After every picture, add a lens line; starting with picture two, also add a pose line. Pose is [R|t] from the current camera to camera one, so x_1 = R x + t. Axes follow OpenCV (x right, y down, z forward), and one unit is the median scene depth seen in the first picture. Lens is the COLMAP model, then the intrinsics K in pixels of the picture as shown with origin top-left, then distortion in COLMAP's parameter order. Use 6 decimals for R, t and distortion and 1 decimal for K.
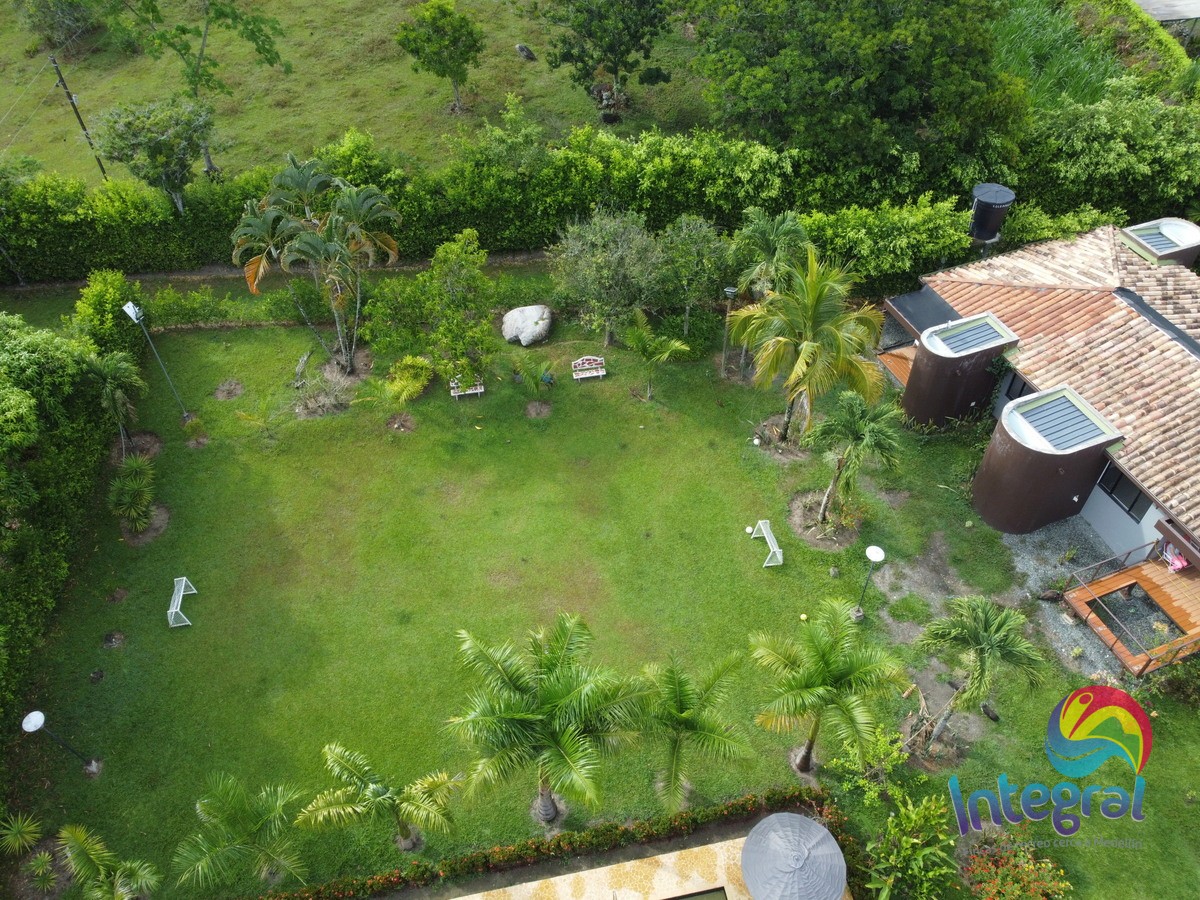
lens RADIAL K [[927.2, 0, 600.9], [0, 927.2, 451.3], [0, 0, 1]] dist [0.004184, -0.004041]
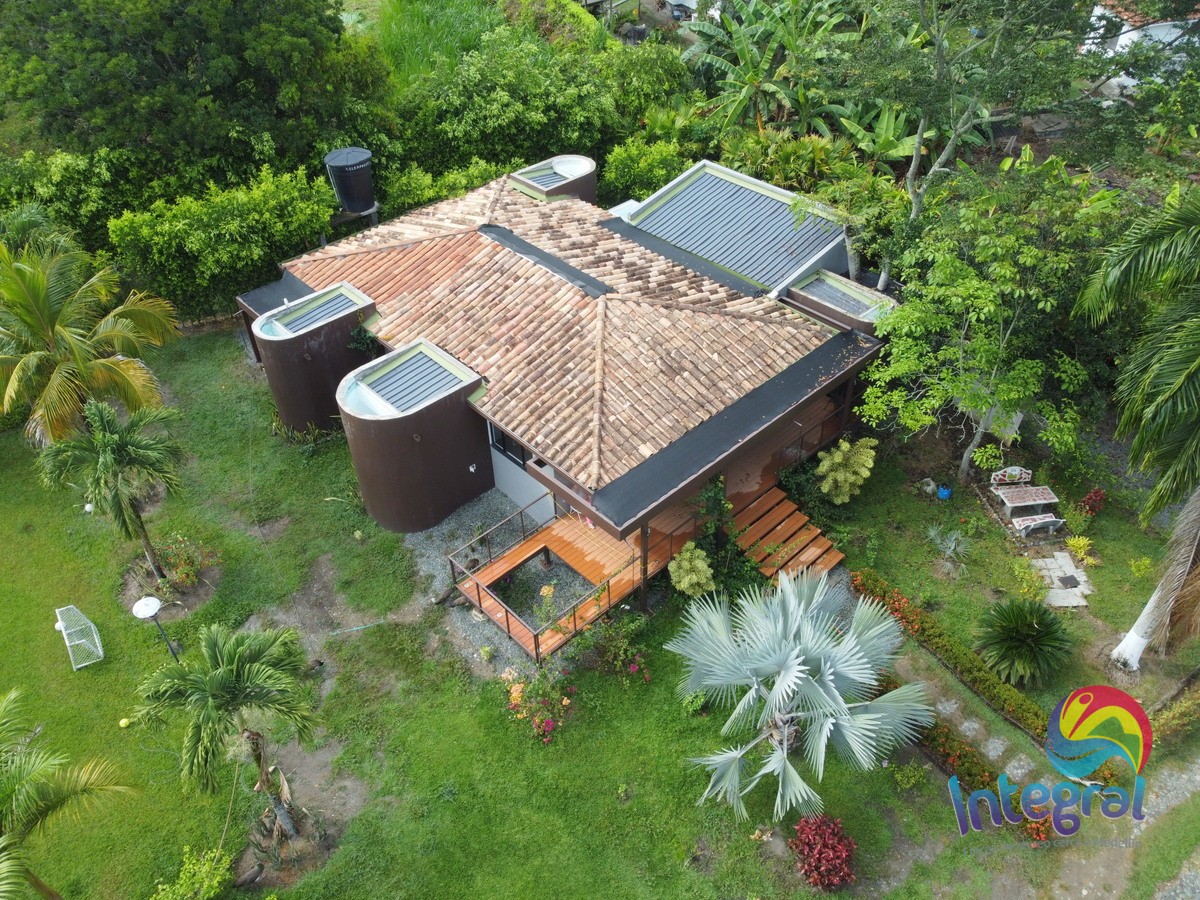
lens RADIAL K [[927.2, 0, 598.5], [0, 927.2, 450.0], [0, 0, 1]] dist [0.004184, -0.004041]
pose [[0.927033, -0.246841, 0.282275, 0.364764], [0.274477, 0.959573, -0.062305, 0.109258], [-0.255484, 0.135237, 0.957308, 0.175030]]
